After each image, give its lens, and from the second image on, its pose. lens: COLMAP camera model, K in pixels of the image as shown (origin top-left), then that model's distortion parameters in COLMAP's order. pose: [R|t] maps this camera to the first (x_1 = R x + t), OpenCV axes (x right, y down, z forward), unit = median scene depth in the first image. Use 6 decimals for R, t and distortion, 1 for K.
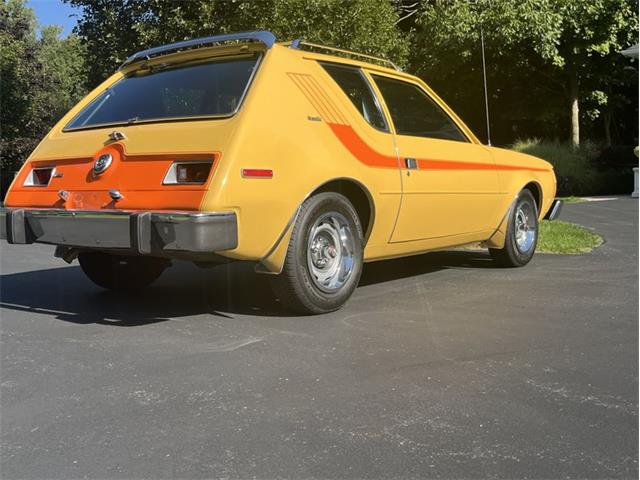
lens RADIAL K [[733.1, 0, 318.2], [0, 733.1, 240.8], [0, 0, 1]] dist [0.025463, 0.000000]
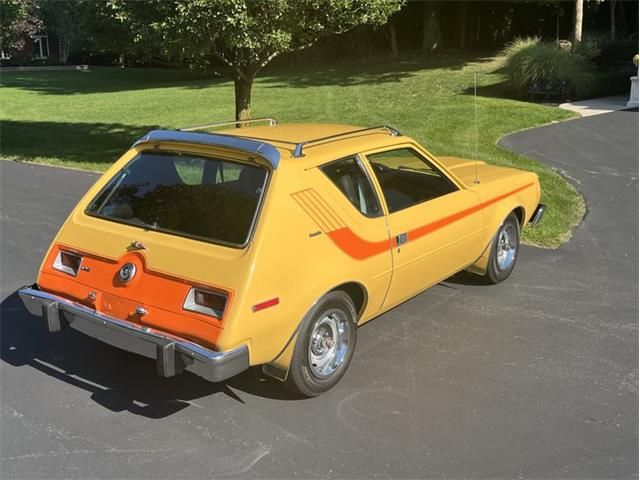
lens RADIAL K [[733.1, 0, 321.2], [0, 733.1, 241.1], [0, 0, 1]] dist [0.025463, 0.000000]
pose [[0.999875, 0.009543, 0.012611, -0.009876], [-0.011789, 0.981290, 0.192176, -0.348290], [-0.010542, -0.192301, 0.981279, -0.092863]]
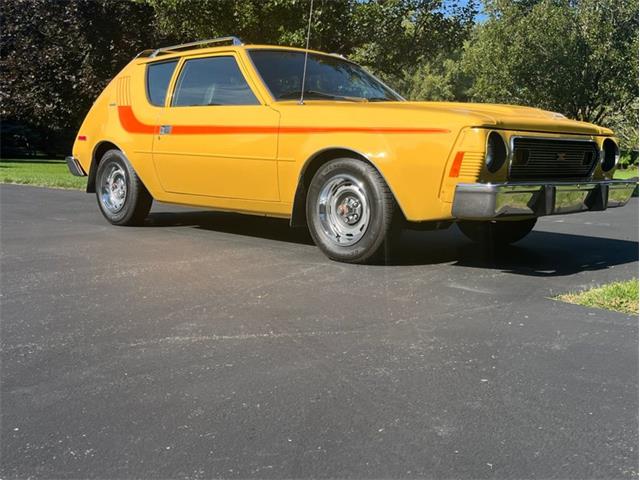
lens RADIAL K [[733.1, 0, 318.9], [0, 733.1, 243.1], [0, 0, 1]] dist [0.025463, 0.000000]
pose [[-0.131515, 0.137320, -0.981757, 1.498635], [-0.092942, 0.984289, 0.150124, -0.141662], [0.986948, 0.110990, -0.116686, 1.582748]]
